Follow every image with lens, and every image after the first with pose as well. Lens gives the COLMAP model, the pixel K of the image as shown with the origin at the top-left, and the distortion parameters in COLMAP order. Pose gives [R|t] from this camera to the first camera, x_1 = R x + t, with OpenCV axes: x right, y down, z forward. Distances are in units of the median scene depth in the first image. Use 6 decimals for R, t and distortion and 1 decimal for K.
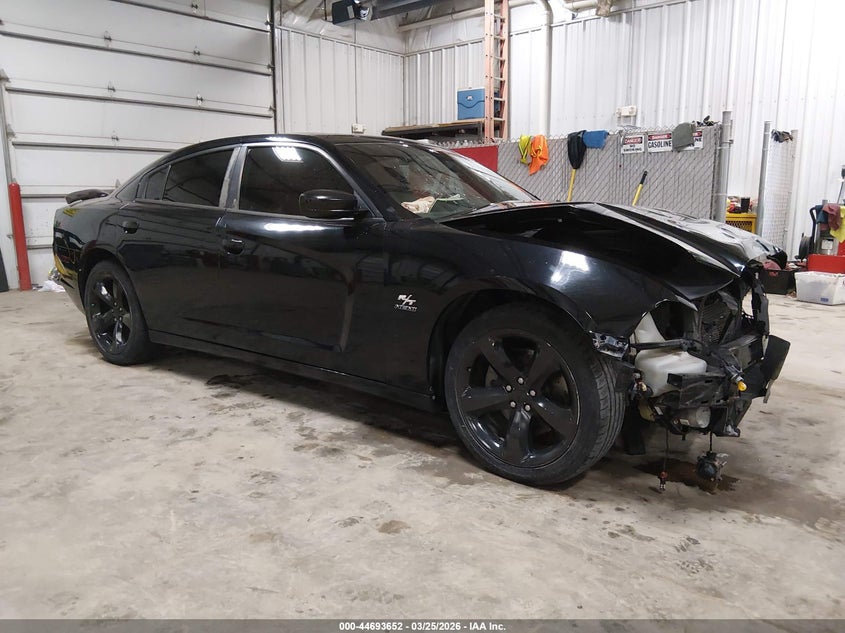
lens RADIAL K [[680.9, 0, 422.5], [0, 680.9, 316.5], [0, 0, 1]] dist [0.119216, -0.242676]
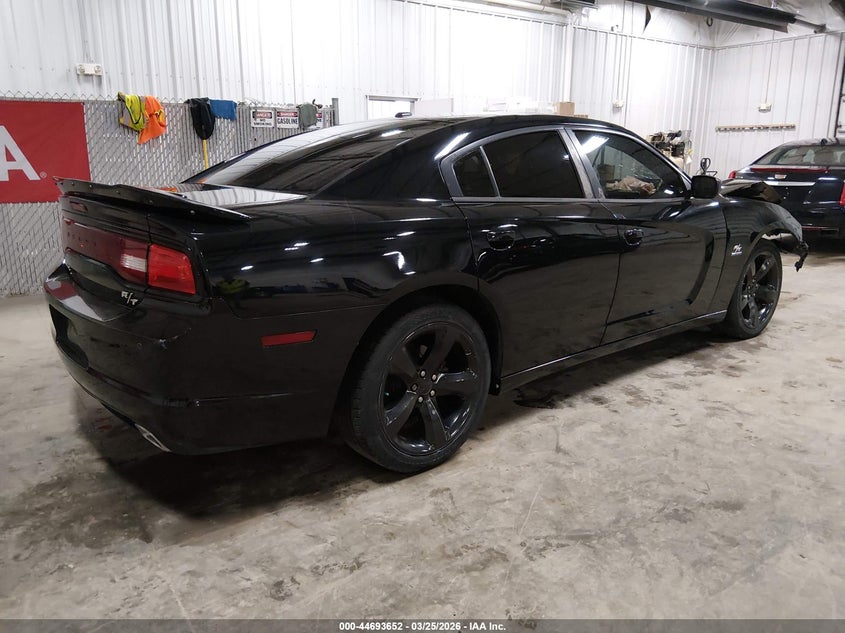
lens RADIAL K [[680.9, 0, 422.5], [0, 680.9, 316.5], [0, 0, 1]] dist [0.119216, -0.242676]
pose [[0.152233, -0.225370, 0.962306, -1.357001], [0.168008, 0.965385, 0.199513, -0.249930], [-0.973960, 0.131303, 0.184827, 1.186854]]
